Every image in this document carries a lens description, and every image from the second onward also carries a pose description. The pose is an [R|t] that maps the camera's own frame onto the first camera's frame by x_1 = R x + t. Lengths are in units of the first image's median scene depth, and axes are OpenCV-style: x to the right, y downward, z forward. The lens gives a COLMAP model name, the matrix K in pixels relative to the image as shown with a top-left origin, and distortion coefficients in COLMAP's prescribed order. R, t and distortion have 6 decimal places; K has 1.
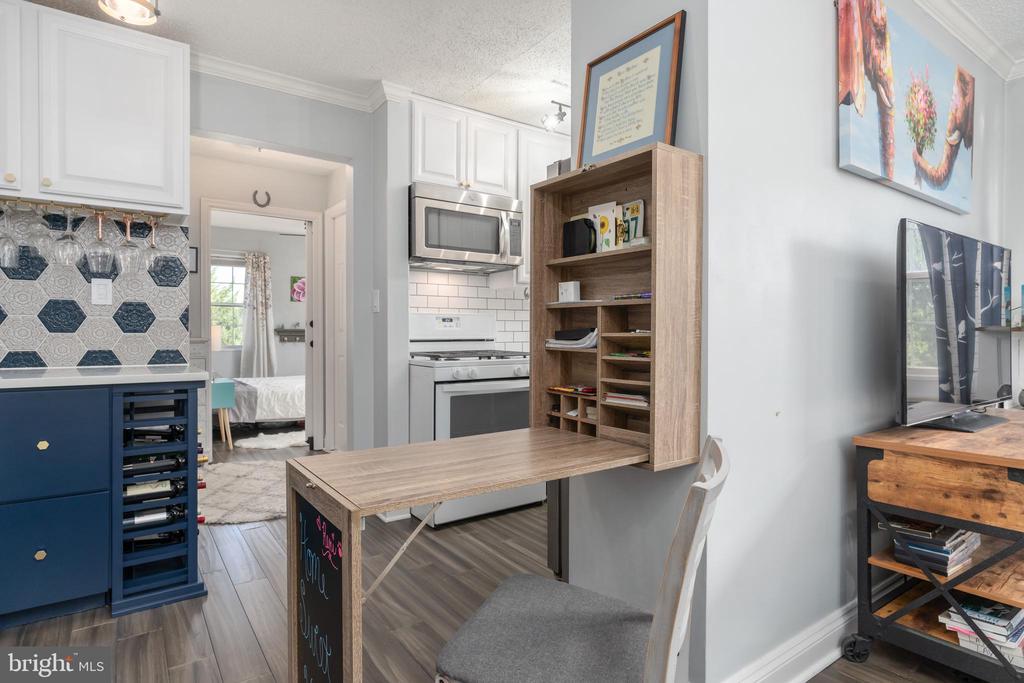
lens RADIAL K [[541.1, 0, 520.6], [0, 541.1, 336.2], [0, 0, 1]] dist [0.003109, 0.002284]
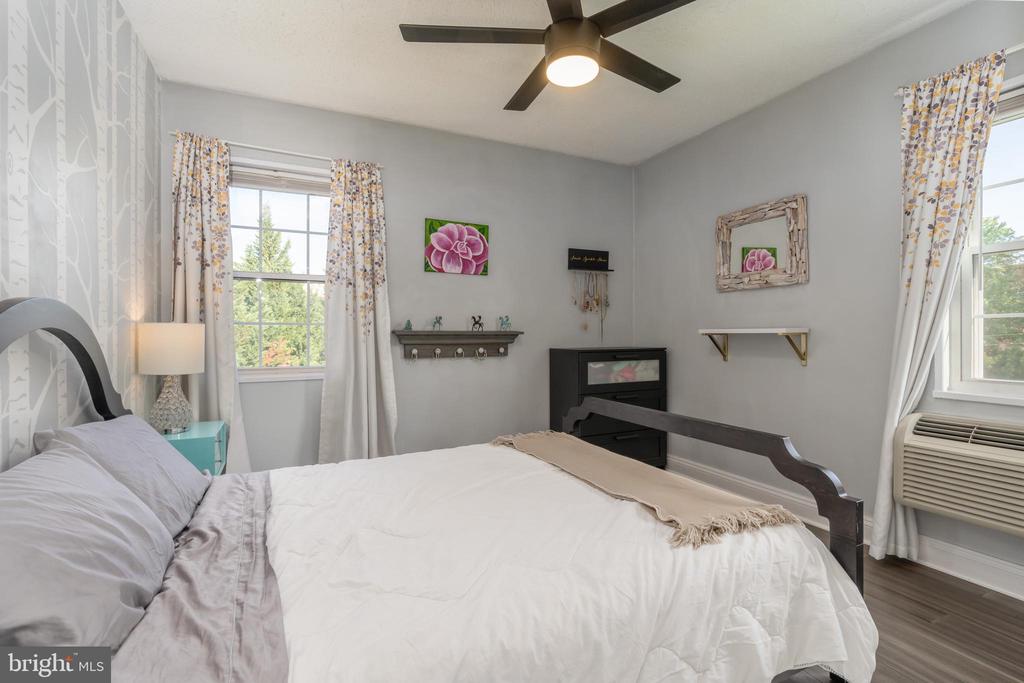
lens RADIAL K [[465.8, 0, 512.7], [0, 465.8, 340.4], [0, 0, 1]] dist [-0.009478, 0.001730]
pose [[0.981899, -0.003099, -0.189382, -1.051964], [0.003406, 0.999993, 0.001294, -0.020428], [0.189377, -0.001916, 0.981903, 2.379209]]
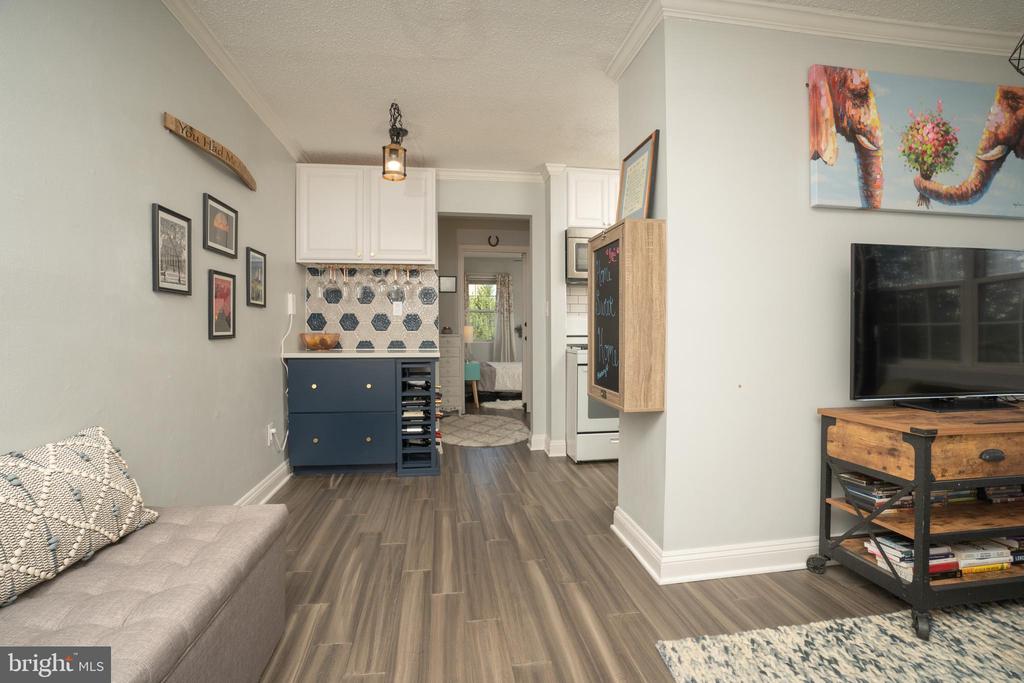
lens RADIAL K [[465.8, 0, 521.9], [0, 465.8, 342.1], [0, 0, 1]] dist [-0.009478, 0.001730]
pose [[0.896373, 0.009812, -0.443192, 0.360759], [-0.001961, 0.999833, 0.018168, 0.002311], [0.443297, -0.015416, 0.896242, -0.272684]]
